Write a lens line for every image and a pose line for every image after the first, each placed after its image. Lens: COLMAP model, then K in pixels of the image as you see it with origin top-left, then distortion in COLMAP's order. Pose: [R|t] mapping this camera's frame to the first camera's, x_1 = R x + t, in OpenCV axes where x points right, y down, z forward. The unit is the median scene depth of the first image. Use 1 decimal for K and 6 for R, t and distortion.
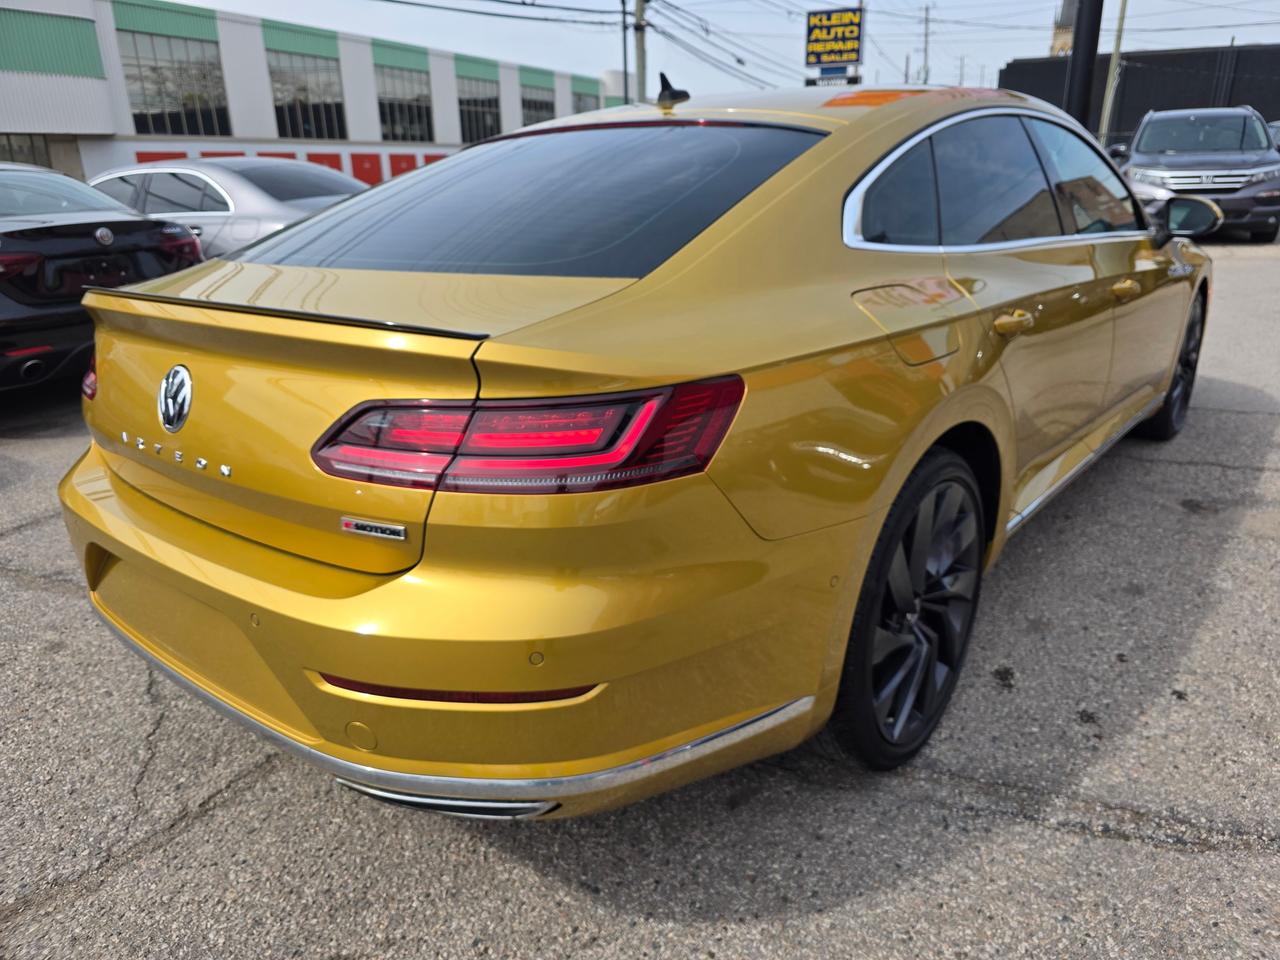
lens RADIAL K [[877.1, 0, 657.6], [0, 877.1, 482.0], [0, 0, 1]] dist [0.060912, -0.067153]
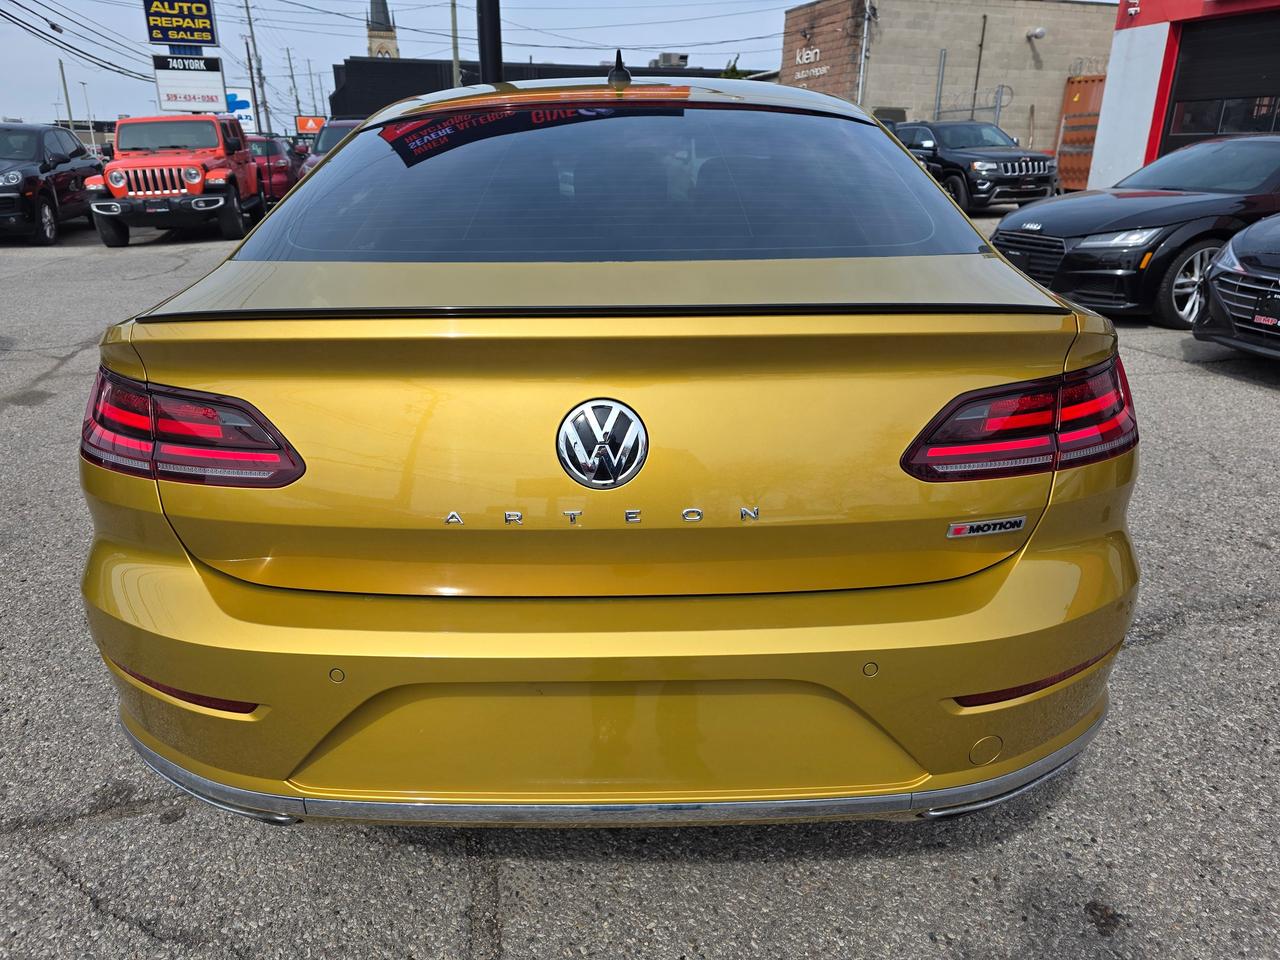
lens RADIAL K [[869.1, 0, 645.9], [0, 869.1, 482.5], [0, 0, 1]] dist [0.049272, -0.046817]
pose [[0.777033, -0.193655, 0.598931, -0.134598], [0.188488, 0.979422, 0.072143, -0.015114], [-0.600577, 0.056834, 0.797545, 0.055202]]
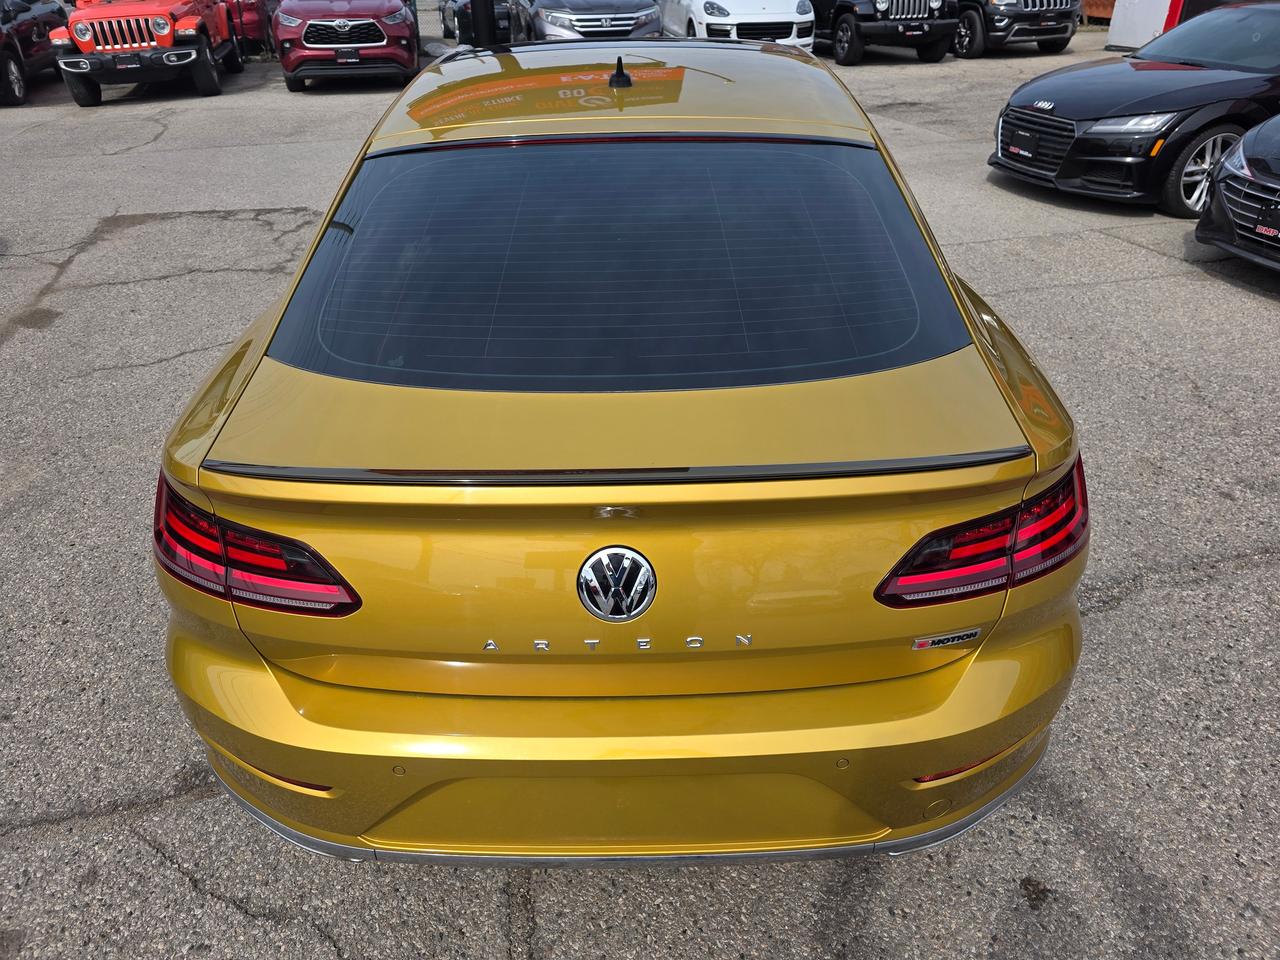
lens RADIAL K [[865.2, 0, 640.9], [0, 865.2, 472.8], [0, 0, 1]] dist [0.060033, -0.058209]
pose [[0.776437, -0.300862, 0.553740, -0.134810], [0.196855, 0.950500, 0.240410, -0.055889], [-0.598660, -0.077657, 0.797230, 0.044405]]
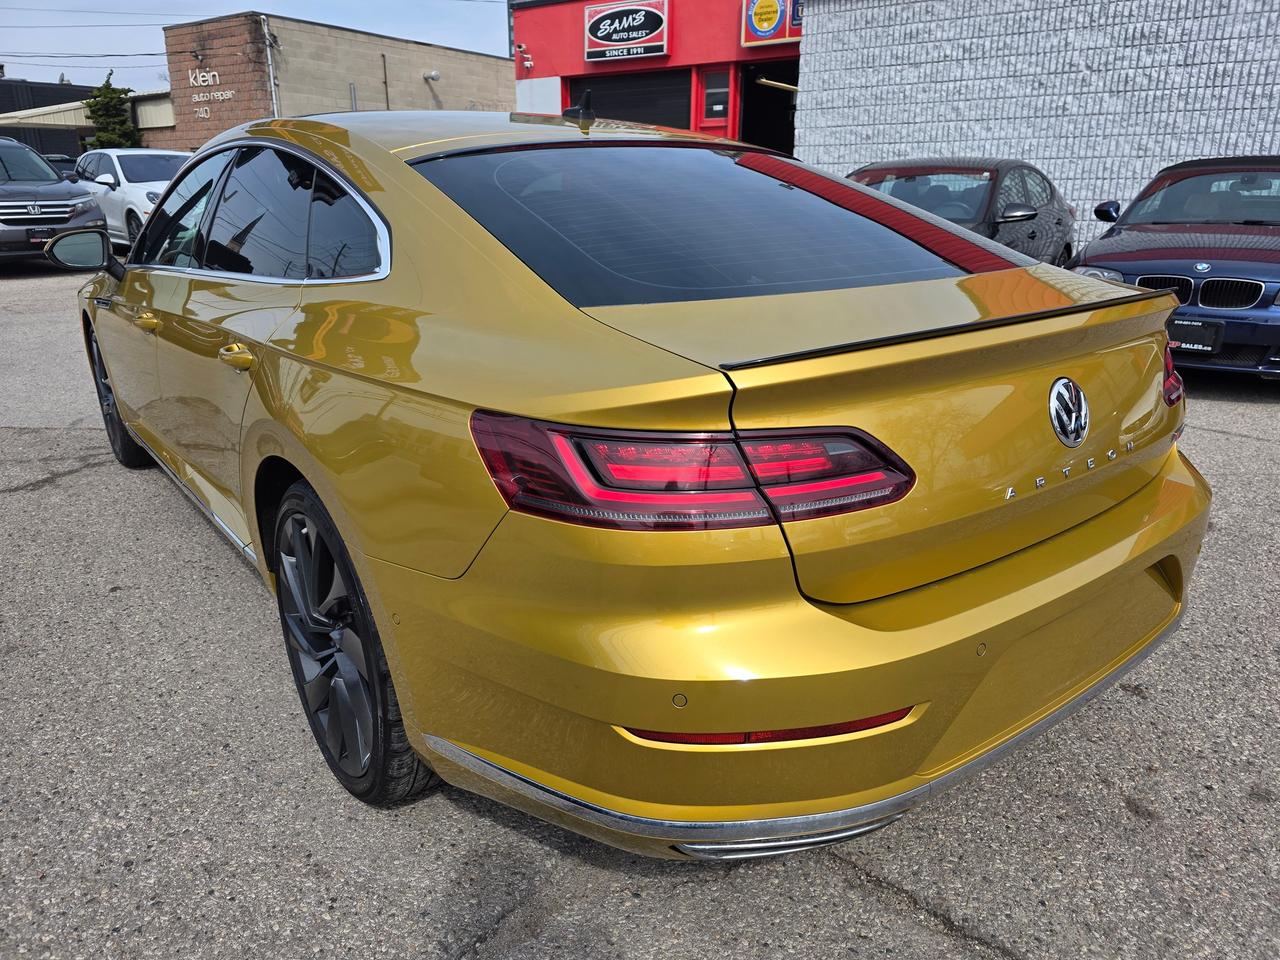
lens RADIAL K [[865.2, 0, 640.9], [0, 865.2, 472.8], [0, 0, 1]] dist [0.060033, -0.058209]
pose [[0.228394, -0.276729, 0.933411, -0.219435], [0.313612, 0.928560, 0.198554, -0.052155], [-0.921674, 0.247381, 0.298864, 0.162862]]
